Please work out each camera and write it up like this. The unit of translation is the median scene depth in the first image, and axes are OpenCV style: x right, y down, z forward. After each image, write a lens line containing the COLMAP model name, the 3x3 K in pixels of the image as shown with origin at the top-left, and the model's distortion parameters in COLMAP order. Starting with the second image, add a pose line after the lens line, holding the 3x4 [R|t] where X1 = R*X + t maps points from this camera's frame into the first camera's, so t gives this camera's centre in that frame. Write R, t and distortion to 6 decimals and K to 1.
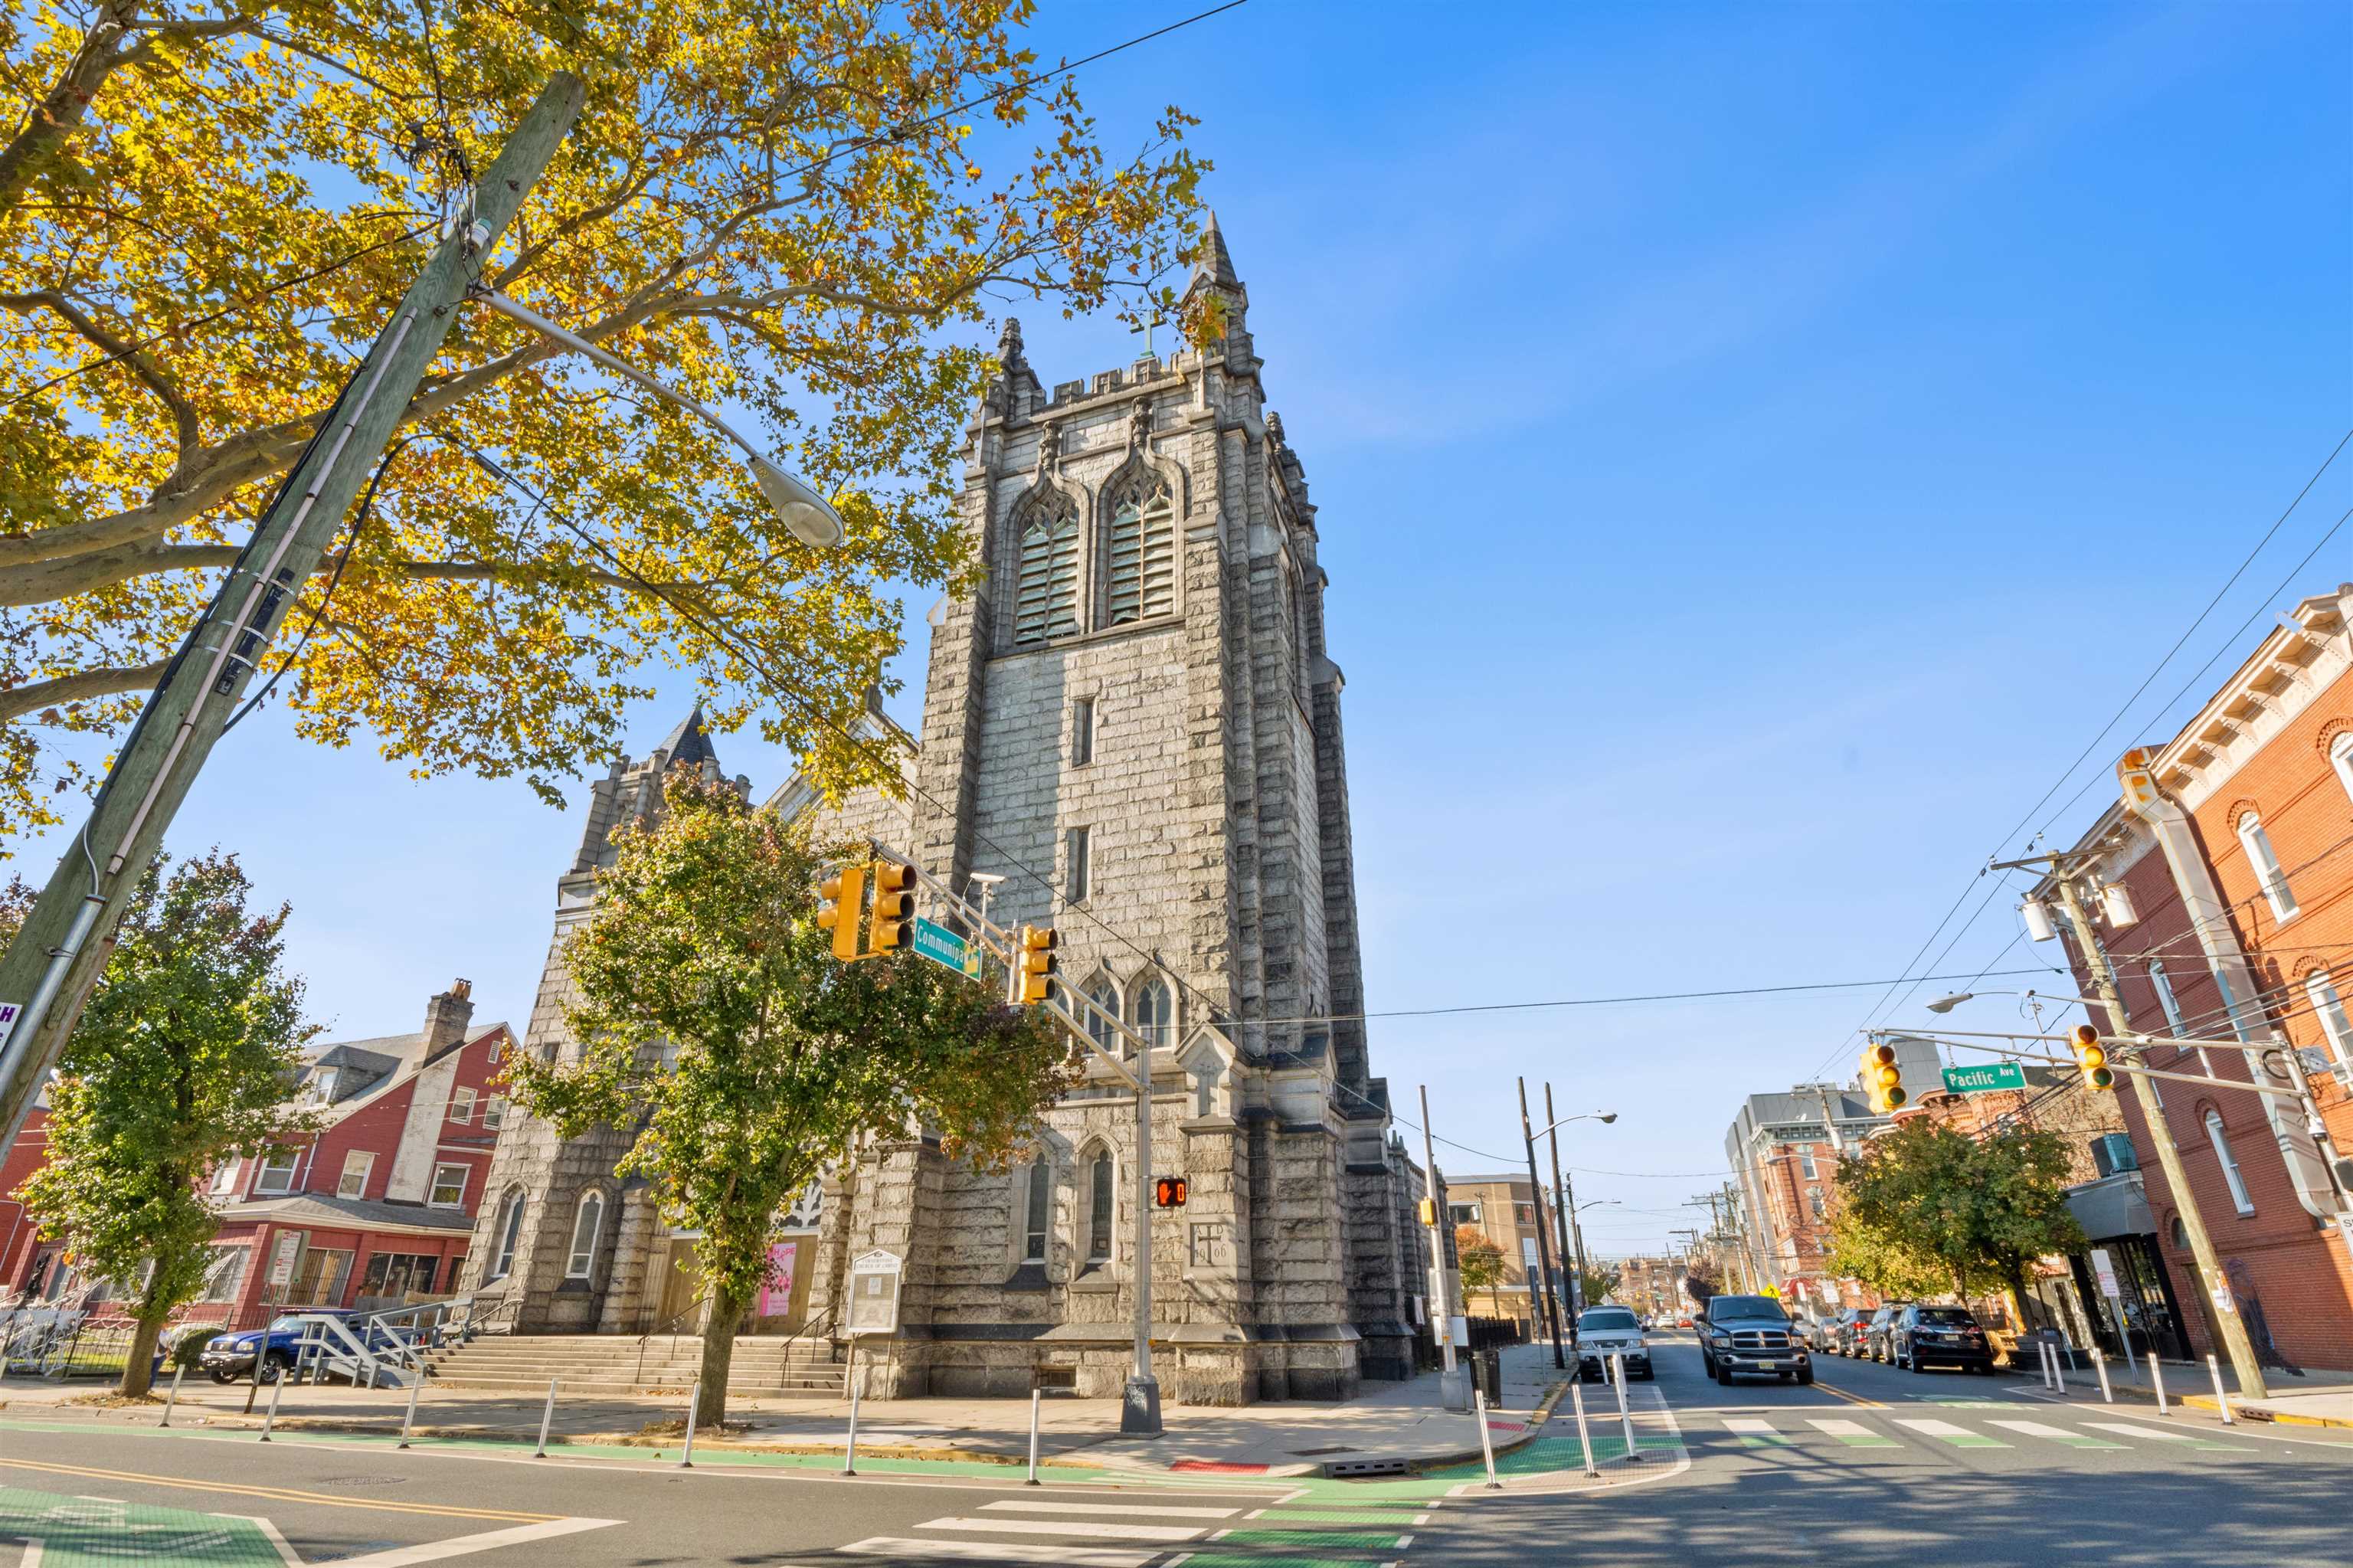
lens RADIAL K [[1117.2, 0, 1158.0], [0, 1117.2, 768.5], [0, 0, 1]] dist [-0.027220, -0.002430]
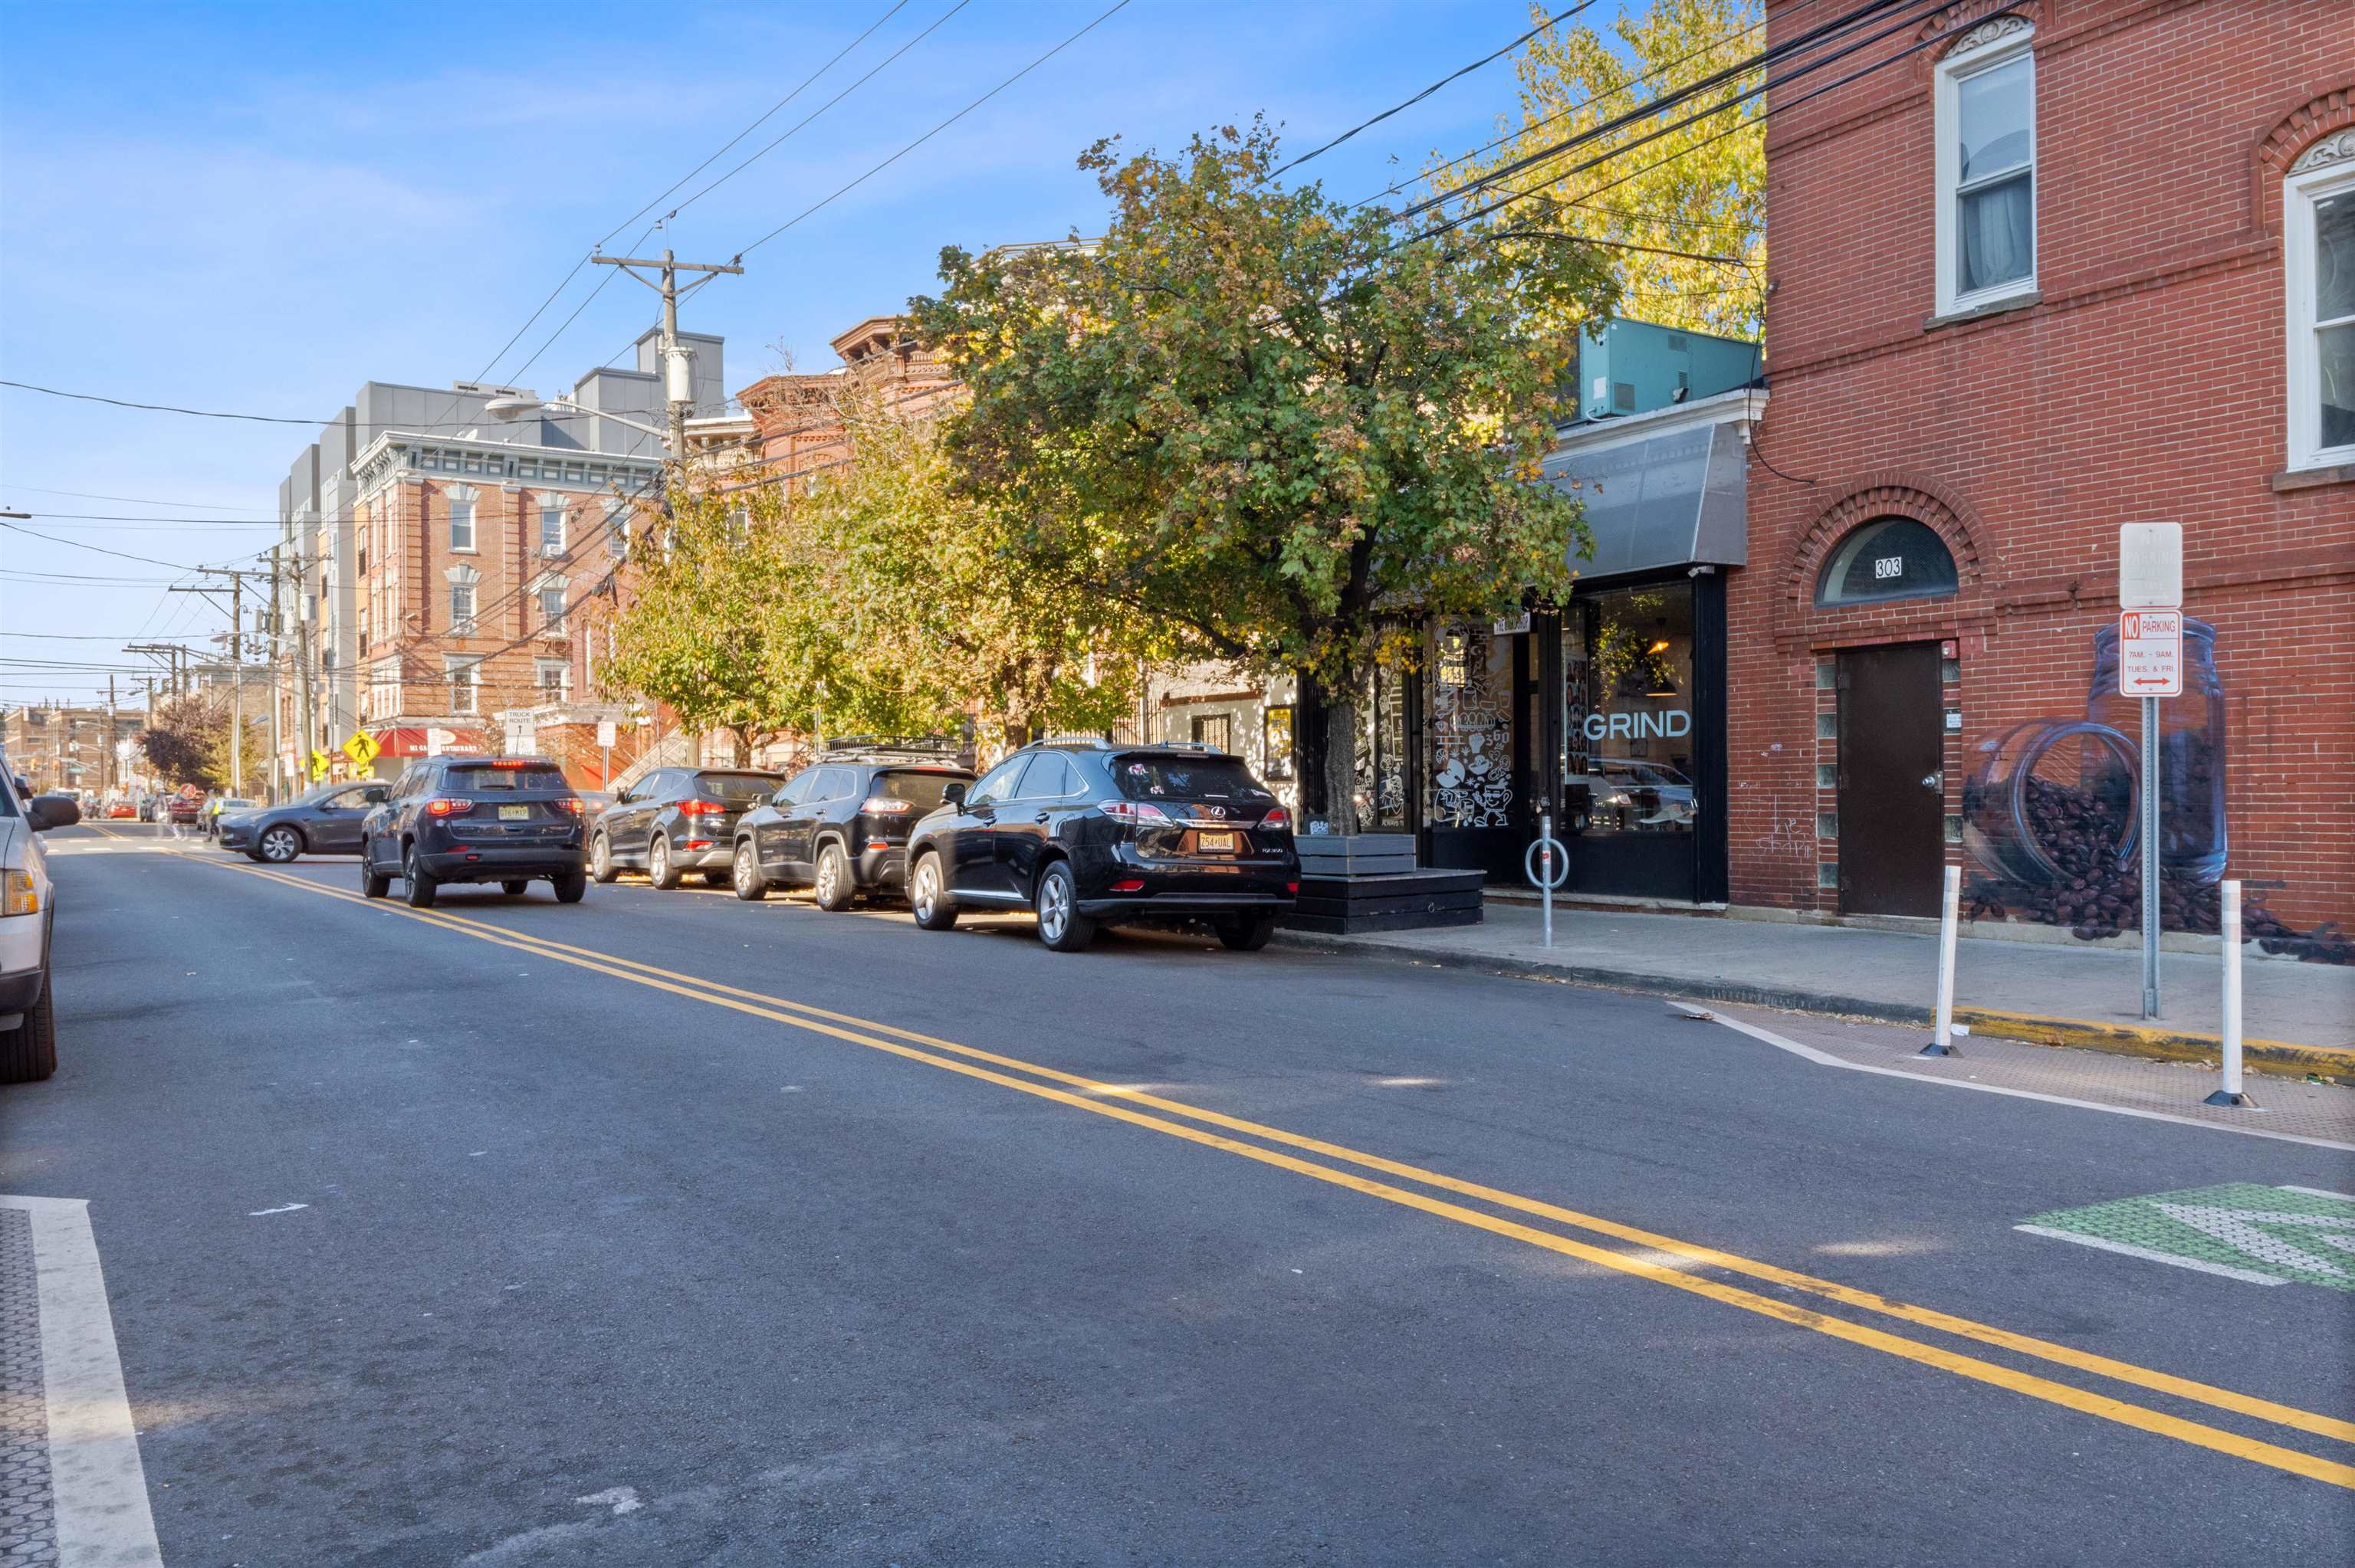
lens RADIAL K [[1915.1, 0, 1183.2], [0, 1915.1, 780.8], [0, 0, 1]] dist [0.066242, -0.000890]
pose [[0.617973, -0.003195, 0.786193, 0.322412], [-0.340334, 0.900355, 0.271172, 0.378418], [-0.708719, -0.435145, 0.555307, 0.742443]]
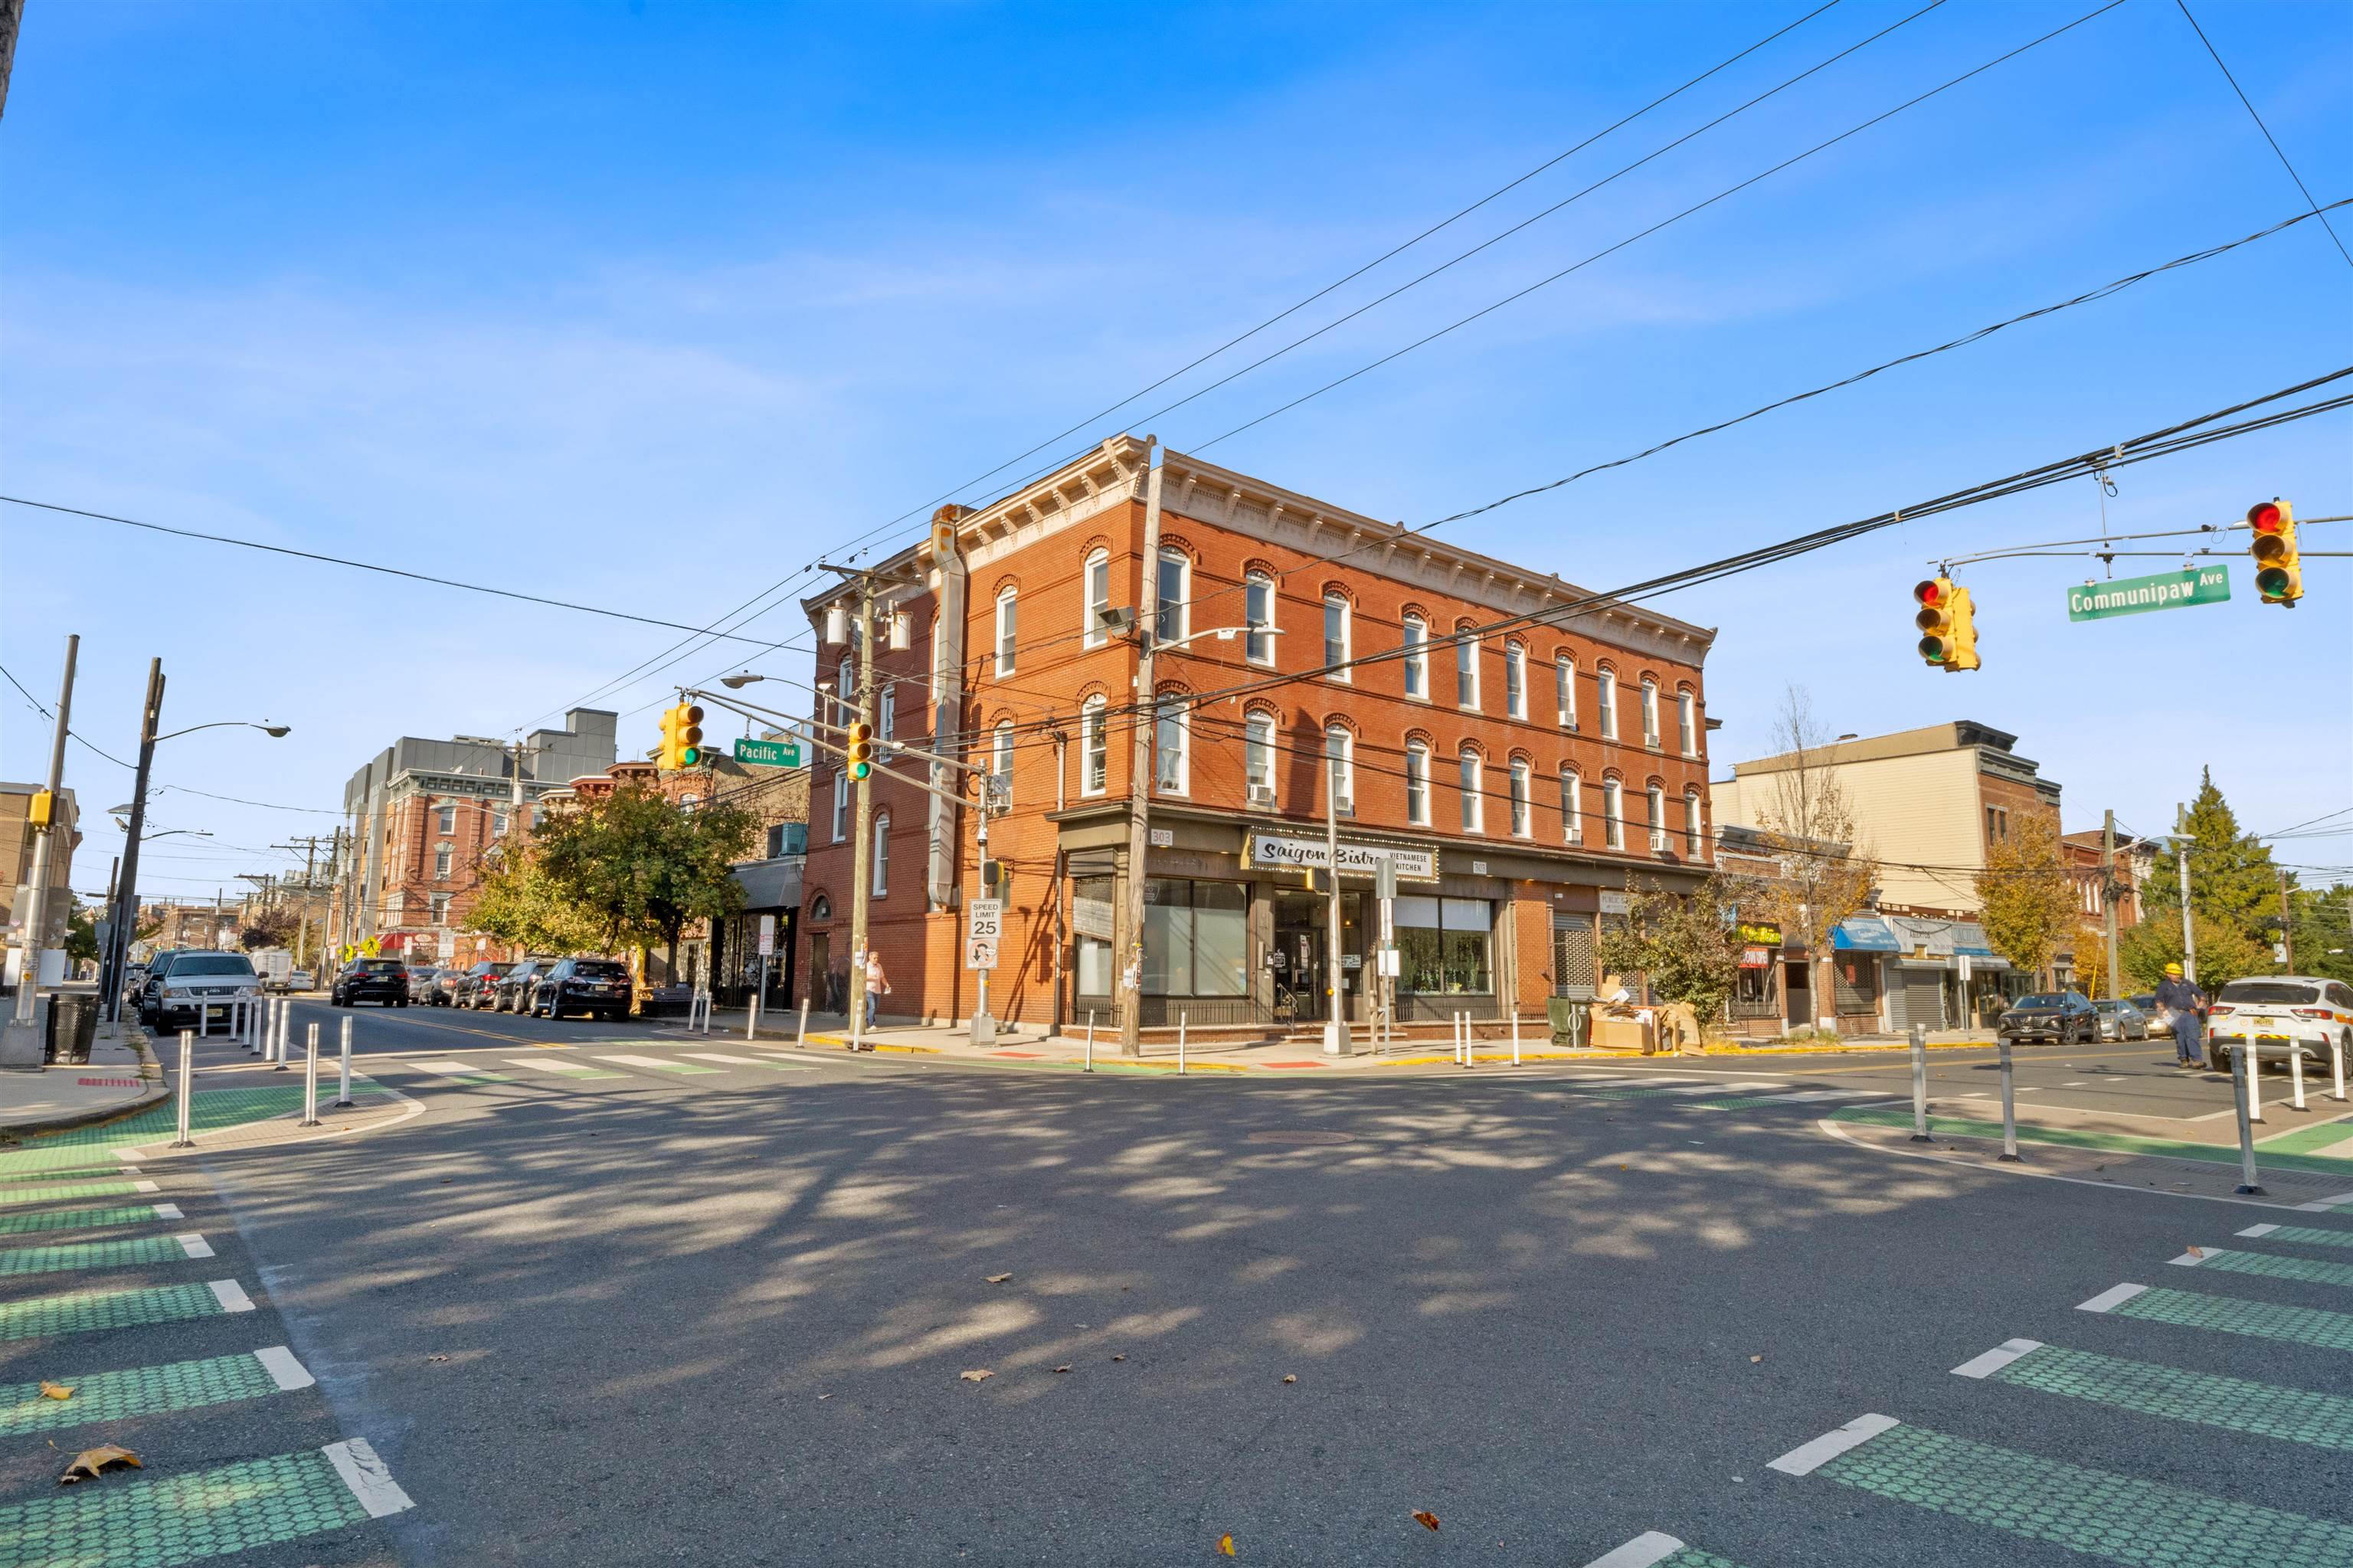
lens RADIAL K [[1278.7, 0, 1170.6], [0, 1278.7, 777.6], [0, 0, 1]] dist [-0.019874, -0.001125]
pose [[0.496740, 0.133597, 0.857555, -0.057445], [-0.387780, 0.918134, 0.081588, 0.037433], [-0.776450, -0.373071, 0.507880, 0.054935]]
